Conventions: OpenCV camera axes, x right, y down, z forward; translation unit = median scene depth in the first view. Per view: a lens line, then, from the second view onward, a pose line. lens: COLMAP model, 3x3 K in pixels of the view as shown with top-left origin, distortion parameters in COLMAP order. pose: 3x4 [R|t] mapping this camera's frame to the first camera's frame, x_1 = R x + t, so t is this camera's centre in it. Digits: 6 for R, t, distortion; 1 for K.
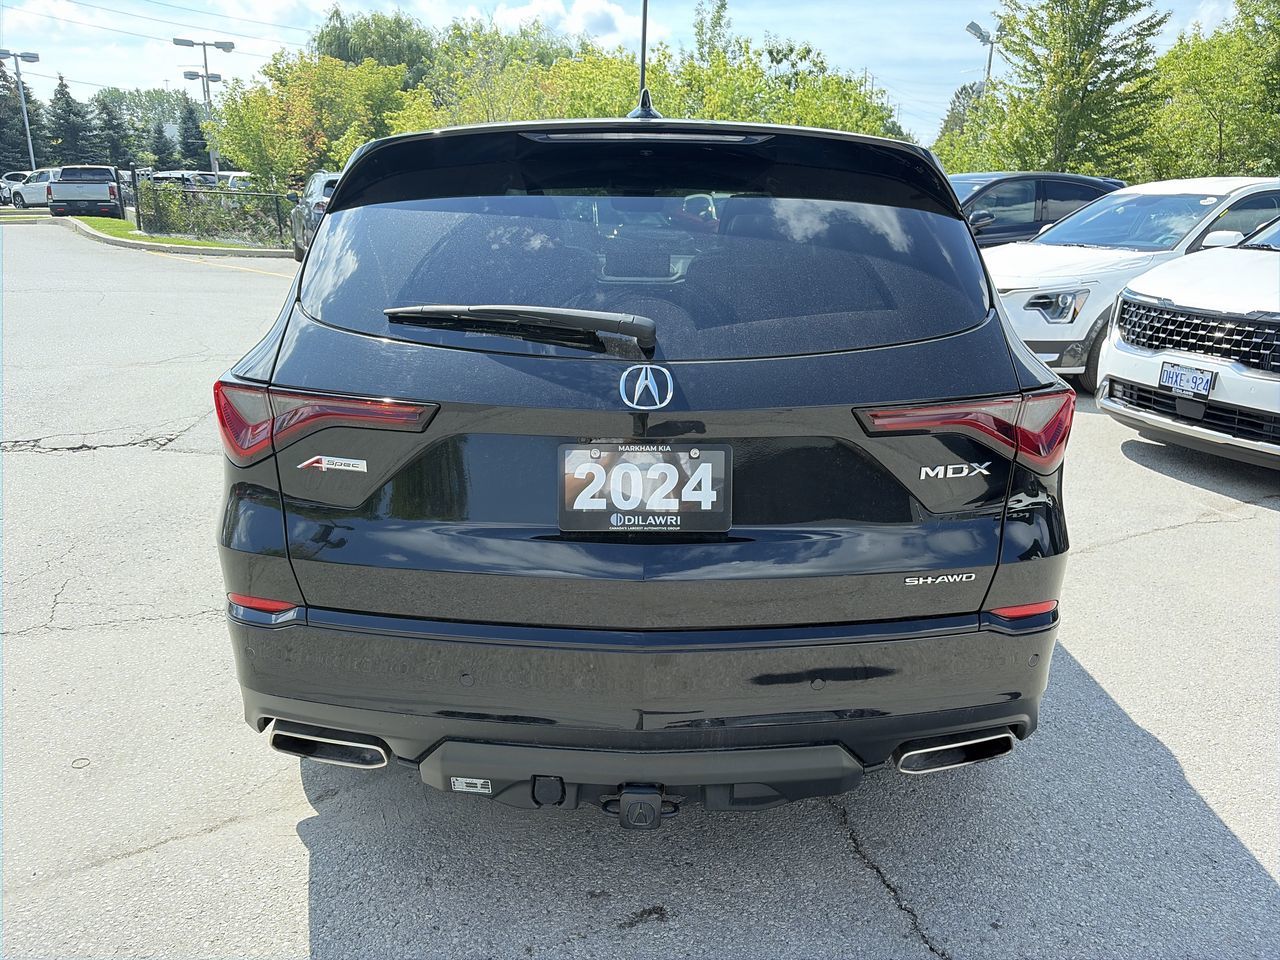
lens RADIAL K [[951.3, 0, 635.8], [0, 951.3, 475.3], [0, 0, 1]] dist [0.081623, -0.083911]
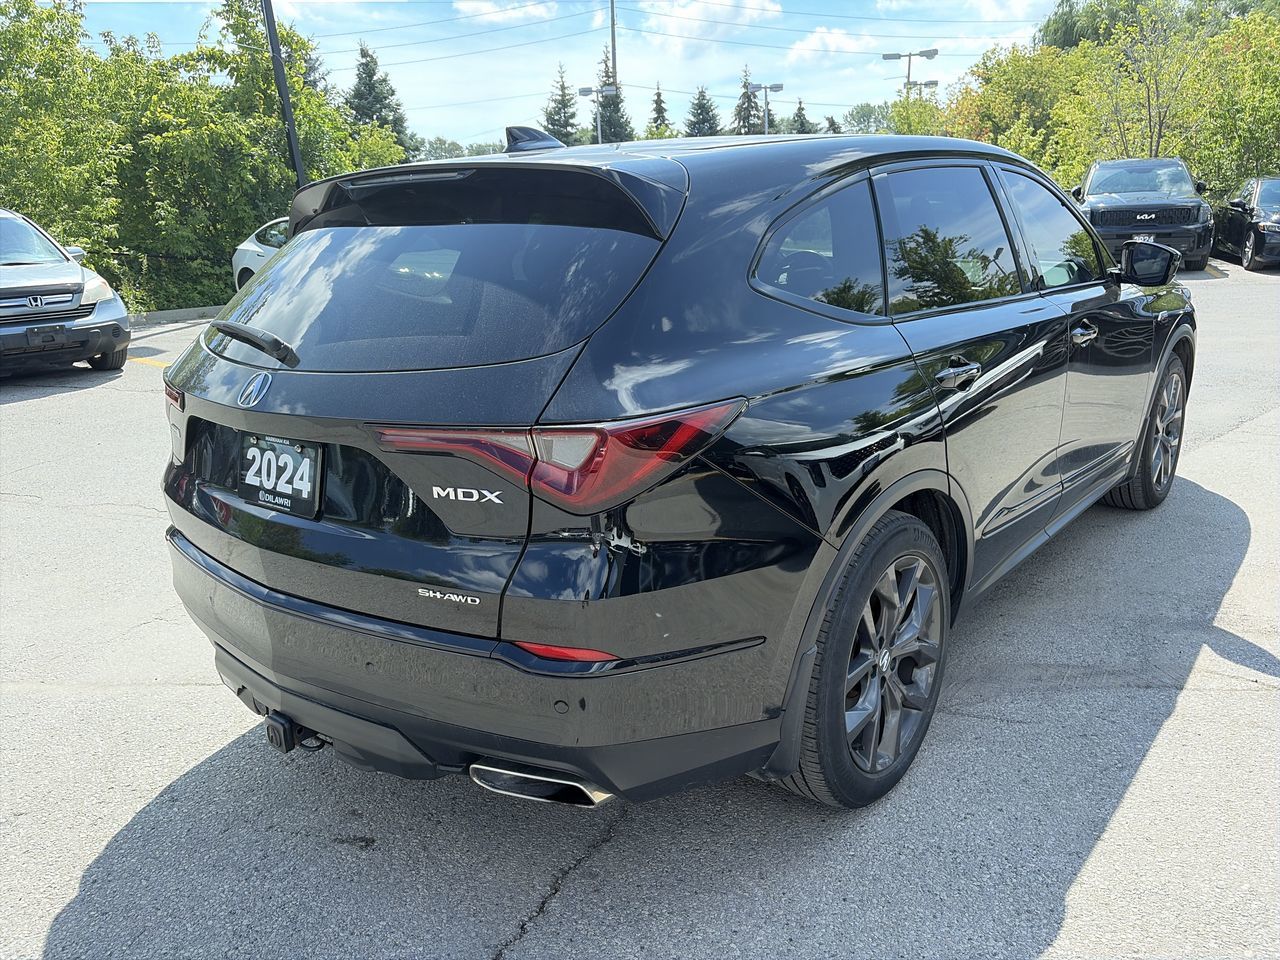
lens RADIAL K [[960.1, 0, 634.7], [0, 960.1, 480.8], [0, 0, 1]] dist [0.043246, -0.044325]
pose [[0.774883, 0.127230, -0.619168, 0.859025], [-0.122650, 0.991181, 0.050178, -0.072112], [0.620091, 0.037059, 0.783654, 0.238379]]
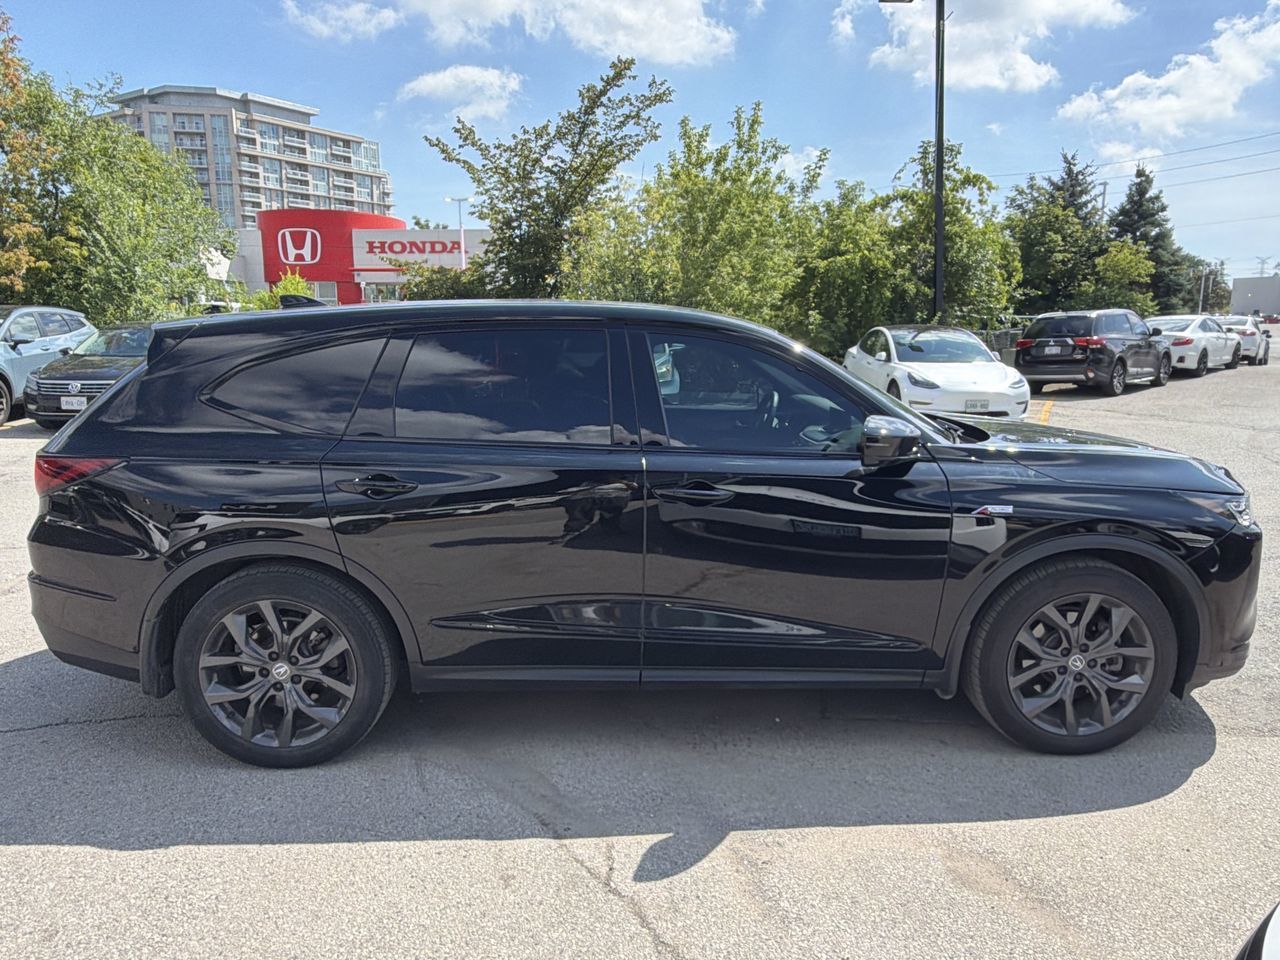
lens RADIAL K [[887.5, 0, 640.1], [0, 887.5, 477.7], [0, 0, 1]] dist [0.004312, 0.000464]
pose [[0.062759, 0.156058, -0.985752, 1.888106], [-0.280566, 0.950627, 0.132634, -0.544997], [0.957781, 0.268244, 0.103444, 1.760883]]
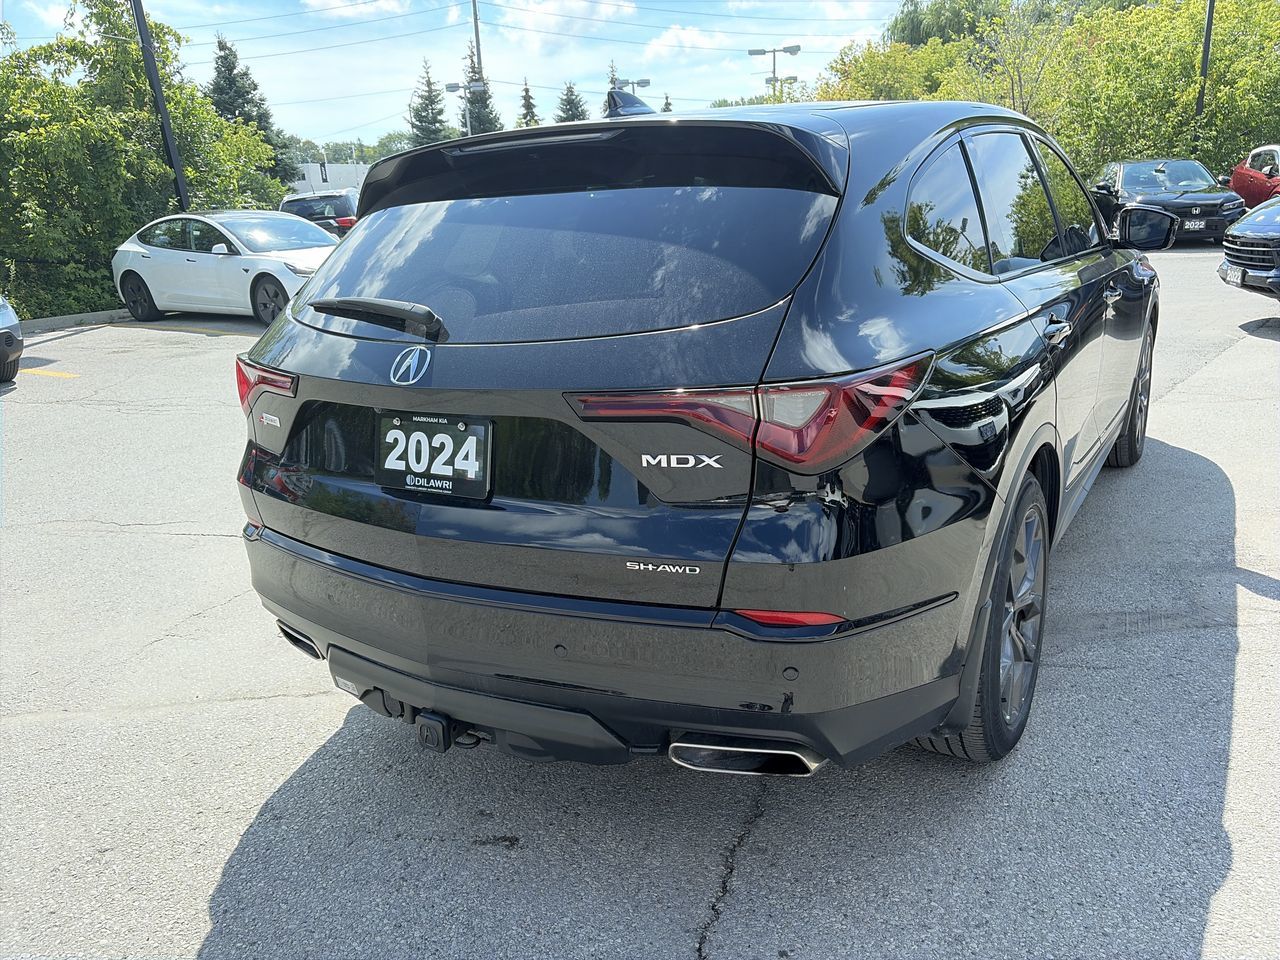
lens RADIAL K [[958.5, 0, 634.5], [0, 958.5, 475.0], [0, 0, 1]] dist [0.051726, -0.051847]
pose [[0.849256, 0.083523, -0.521334, 0.628081], [-0.075618, 0.996470, 0.036463, -0.017543], [0.522539, 0.008456, 0.852574, 0.104205]]
